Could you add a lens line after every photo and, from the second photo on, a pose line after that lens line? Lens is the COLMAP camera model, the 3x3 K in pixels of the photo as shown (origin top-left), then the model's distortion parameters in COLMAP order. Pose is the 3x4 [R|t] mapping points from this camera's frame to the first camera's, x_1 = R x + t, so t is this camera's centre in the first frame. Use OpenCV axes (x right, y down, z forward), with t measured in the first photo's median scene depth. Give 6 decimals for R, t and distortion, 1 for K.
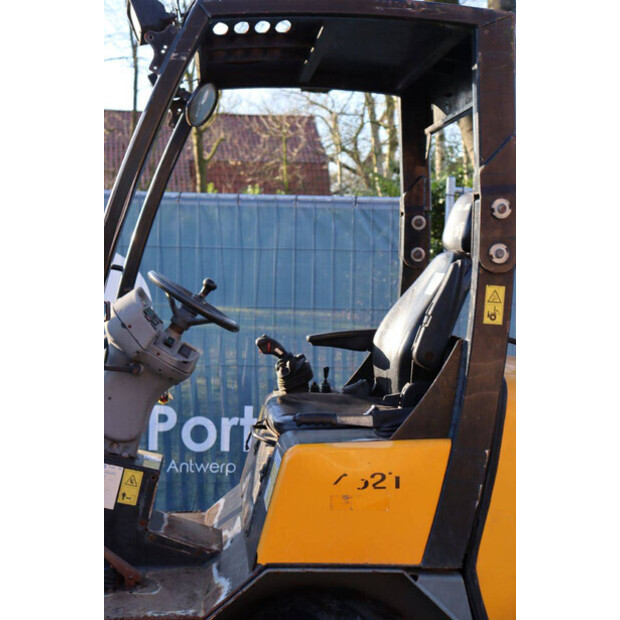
lens RADIAL K [[987.5, 0, 310.0], [0, 987.5, 310.0], [0, 0, 1]] dist [0.126482, 0.036287]
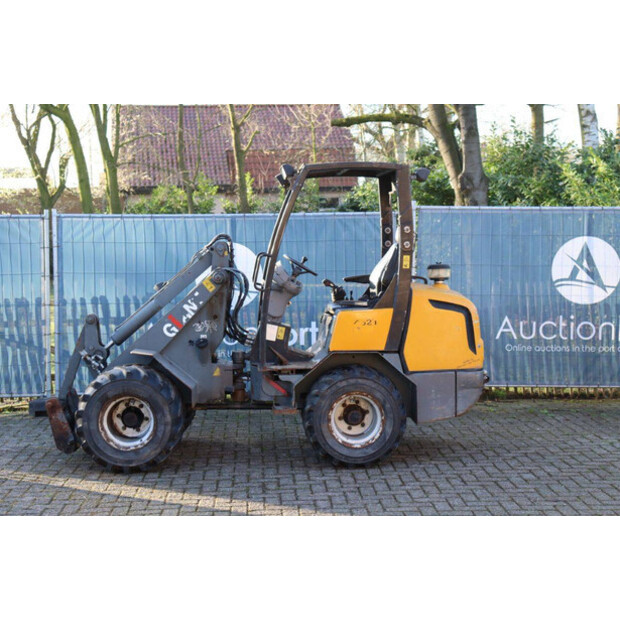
lens RADIAL K [[1018.7, 0, 310.0], [0, 1018.7, 310.0], [0, 0, 1]] dist [0.135995, 0.220122]
pose [[0.999011, -0.032026, -0.030851, -0.009526], [0.032677, 0.999249, 0.020826, 0.049757], [0.030161, -0.021814, 0.999307, -1.562396]]
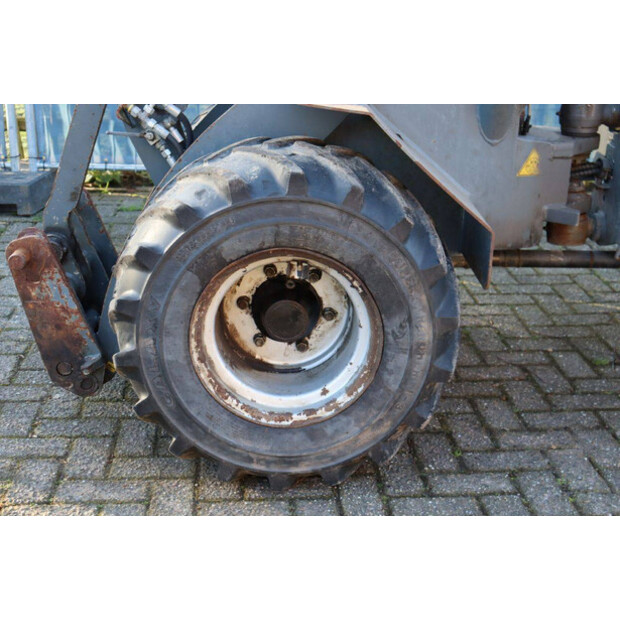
lens RADIAL K [[987.5, 0, 310.0], [0, 987.5, 310.0], [0, 0, 1]] dist [0.126482, 0.036287]
pose [[0.999992, -0.003747, -0.001161, -0.476919], [0.003923, 0.955705, 0.294301, 0.121050], [0.000007, -0.294304, 0.955712, 0.076532]]
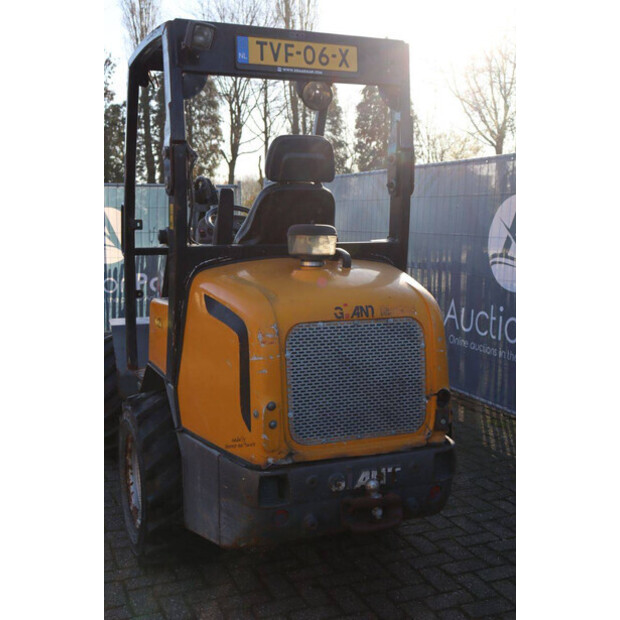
lens RADIAL K [[766.0, 0, 307.1], [0, 766.0, 316.5], [0, 0, 1]] dist [0.004284, 0.062101]
pose [[0.305131, 0.097085, -0.947349, 1.046554], [-0.034890, 0.995262, 0.090757, 0.025558], [0.951671, 0.005360, 0.307073, 0.634598]]
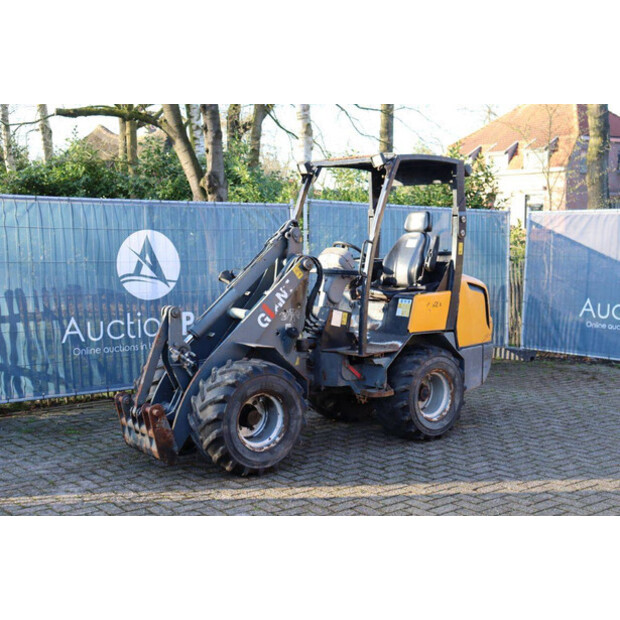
lens RADIAL K [[870.1, 0, 310.0], [0, 870.1, 310.0], [0, 0, 1]] dist [0.088437, 0.024620]
pose [[0.822203, -0.070182, 0.564850, -1.413352], [0.043989, 0.997236, 0.059874, 0.002375], [-0.567491, -0.024382, 0.823018, -0.830346]]
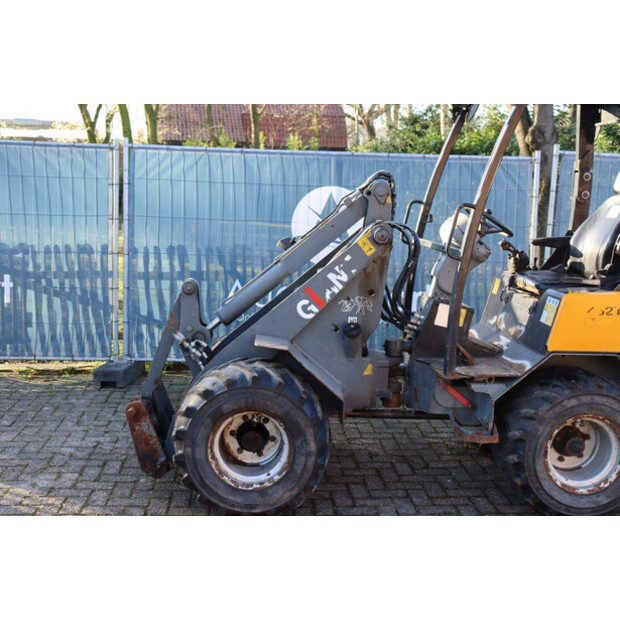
lens RADIAL K [[750.7, 0, 307.9], [0, 750.7, 308.6], [0, 0, 1]] dist [-0.024303, 0.207347]
pose [[0.999986, 0.005074, 0.001210, -0.410687], [-0.005175, 0.994150, 0.107887, 0.004563], [-0.000656, -0.107892, 0.994162, -0.387697]]
